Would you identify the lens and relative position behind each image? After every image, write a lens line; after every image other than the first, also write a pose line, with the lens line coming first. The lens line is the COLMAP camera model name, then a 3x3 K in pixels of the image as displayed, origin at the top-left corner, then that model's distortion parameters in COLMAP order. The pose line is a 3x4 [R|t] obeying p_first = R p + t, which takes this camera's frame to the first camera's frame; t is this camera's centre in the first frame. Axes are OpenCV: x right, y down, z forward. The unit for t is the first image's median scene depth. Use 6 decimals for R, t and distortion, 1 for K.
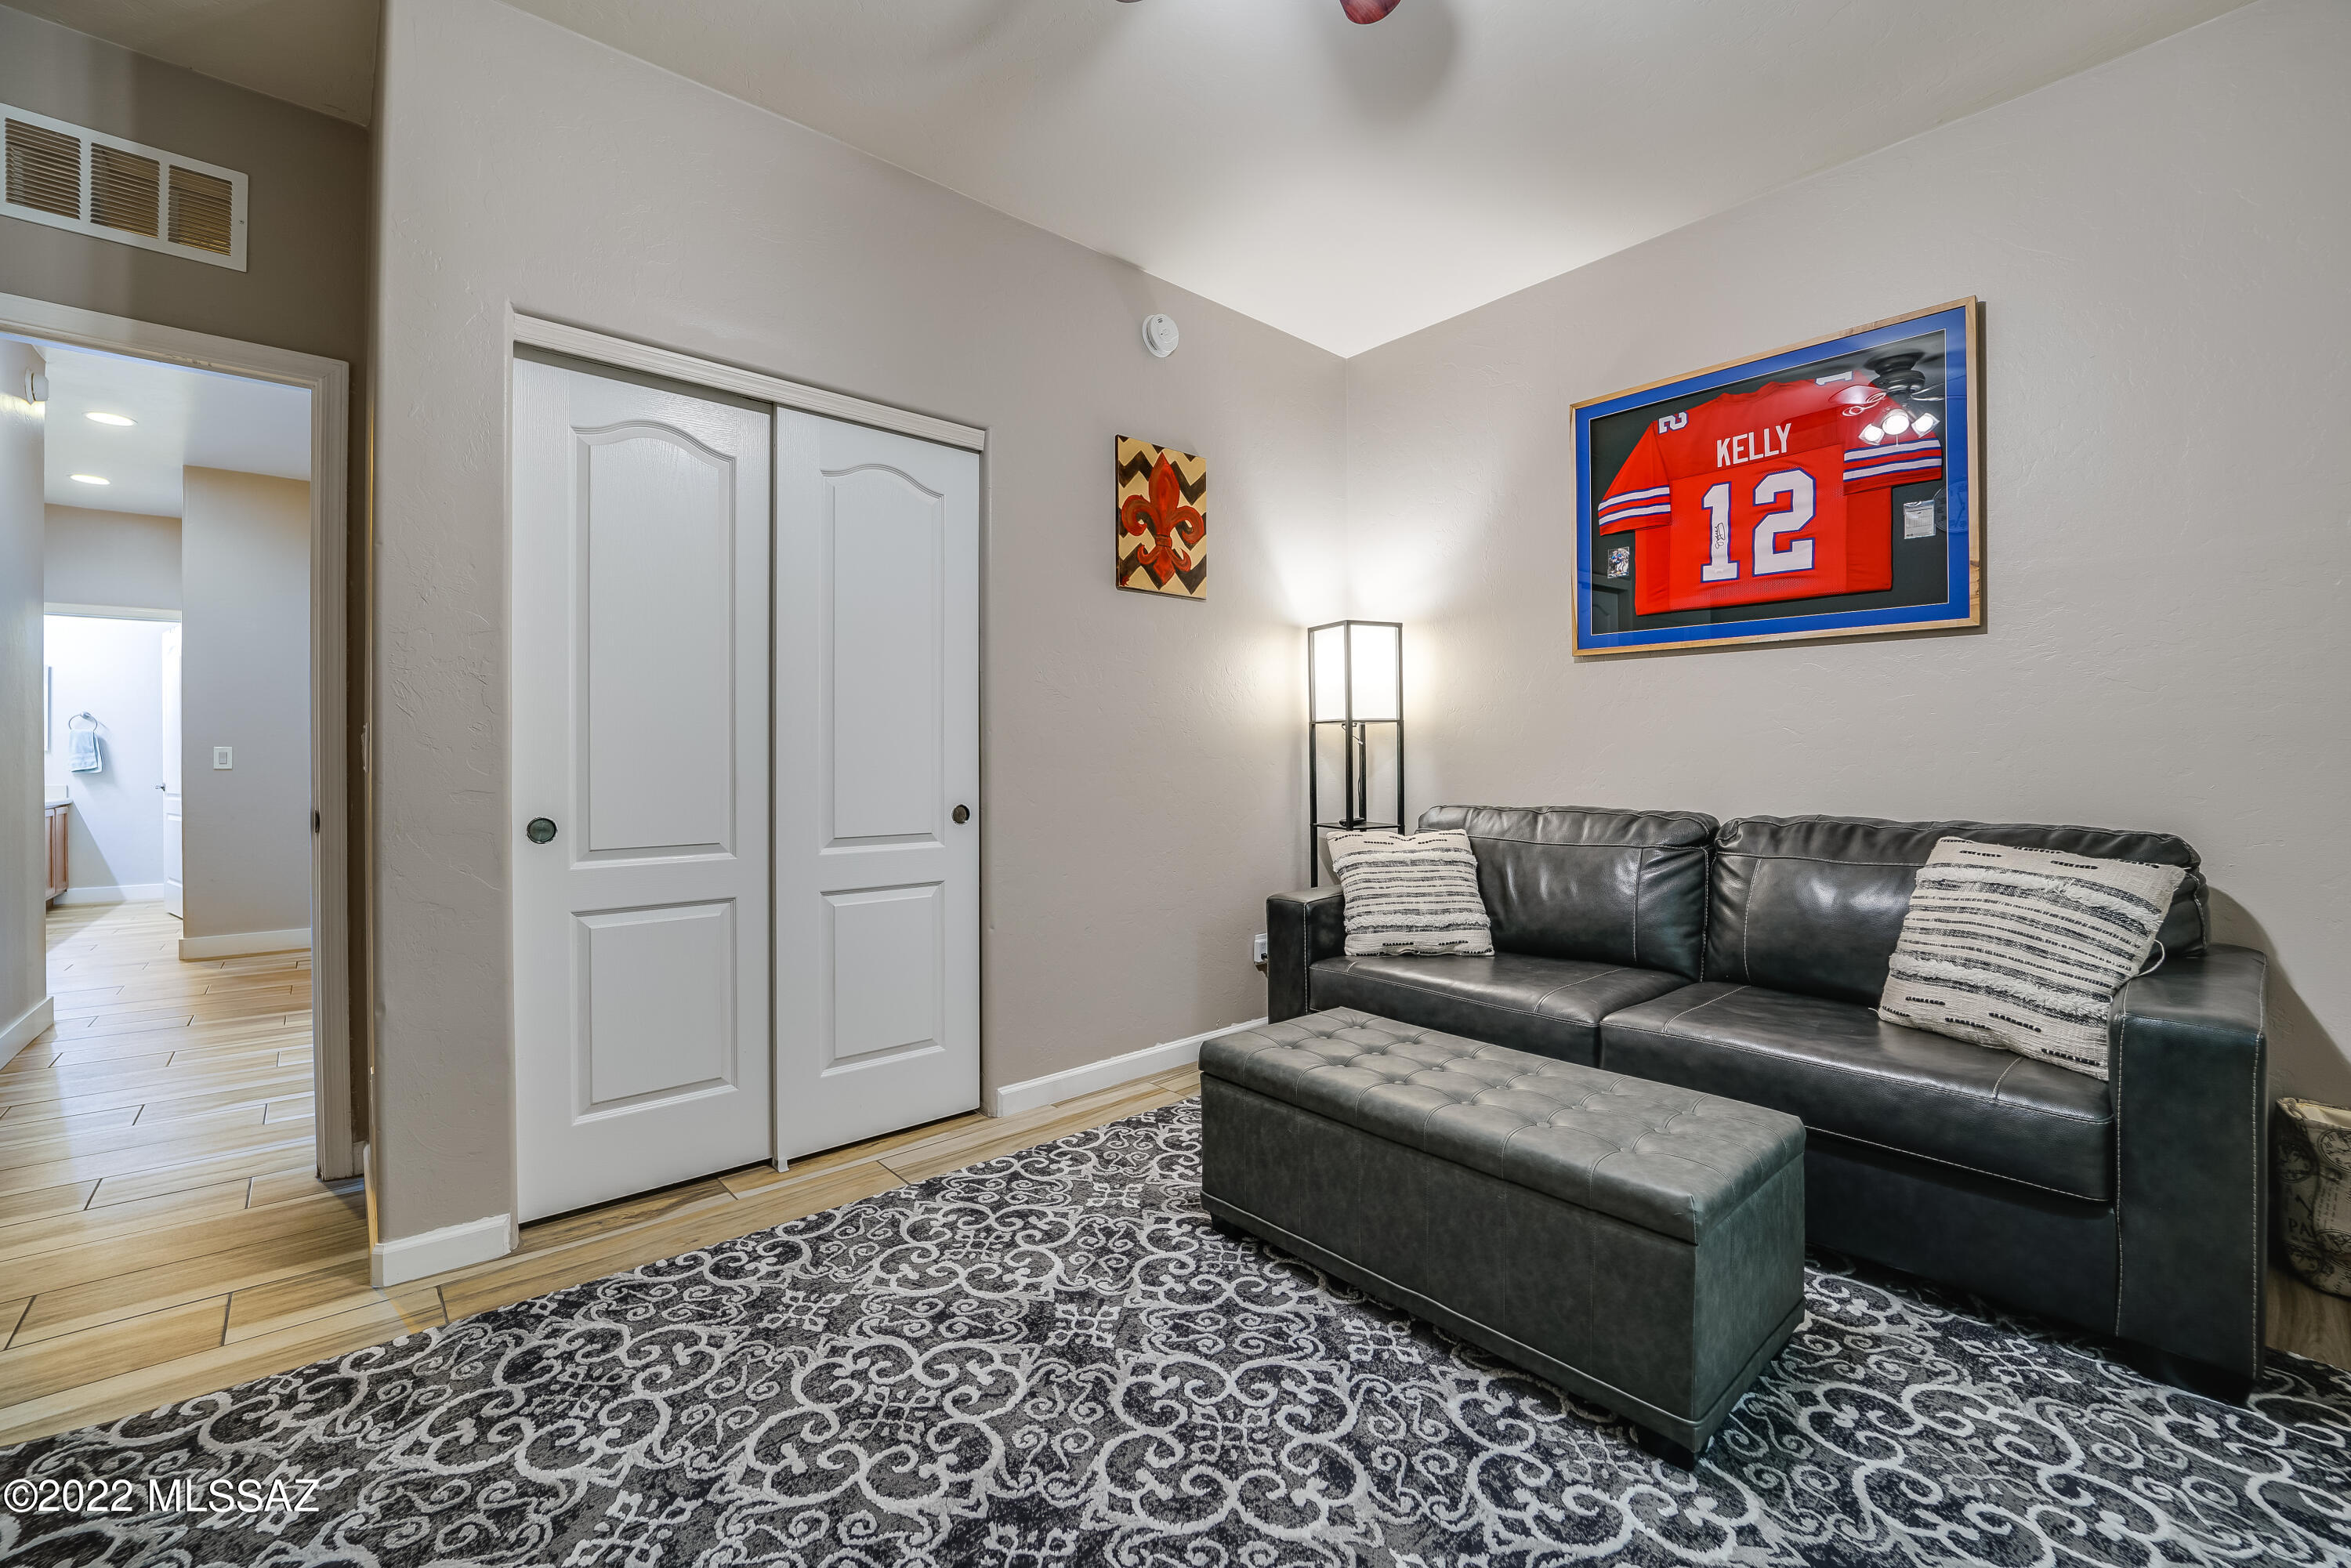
lens RADIAL K [[953.8, 0, 1173.6], [0, 953.8, 766.5], [0, 0, 1]] dist [-0.019016, -0.000317]
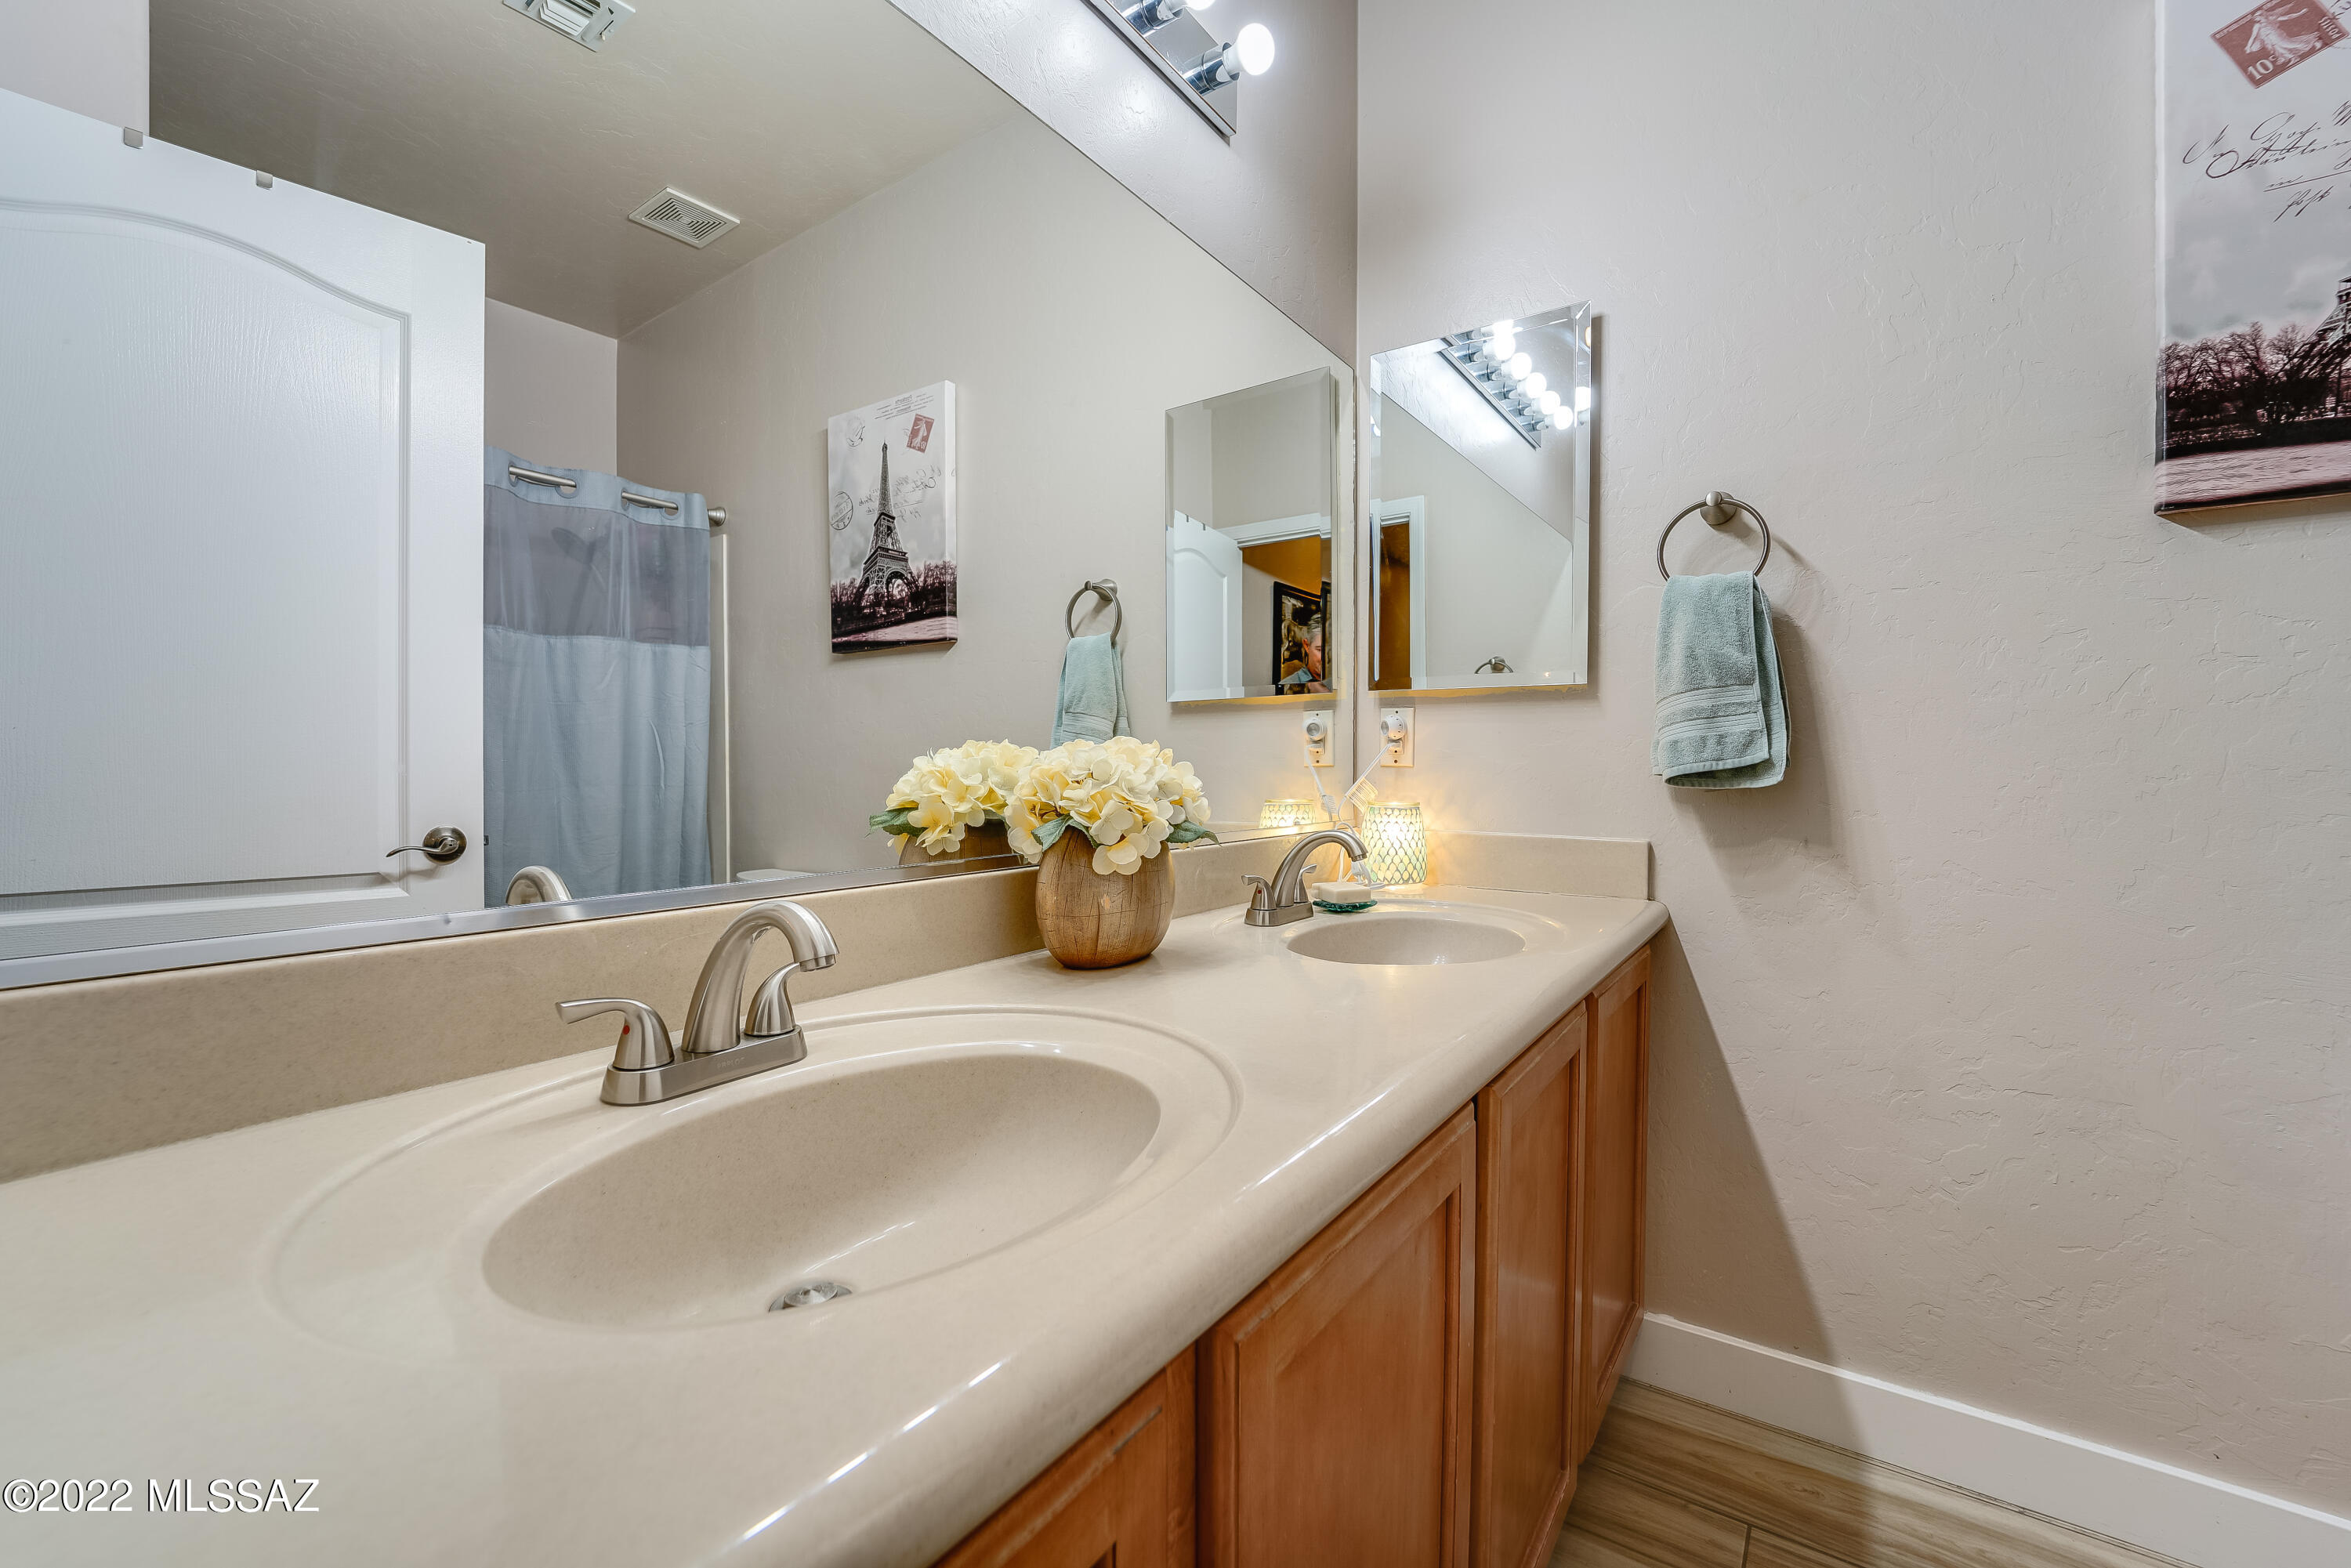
lens RADIAL K [[953.8, 0, 1175.0], [0, 953.8, 779.6], [0, 0, 1]] dist [-0.019016, -0.000317]
pose [[0.227936, 0.015131, -0.973558, -0.988938], [-0.004006, 0.999885, 0.014602, 0.001625], [0.973668, 0.000572, 0.227971, 0.829574]]
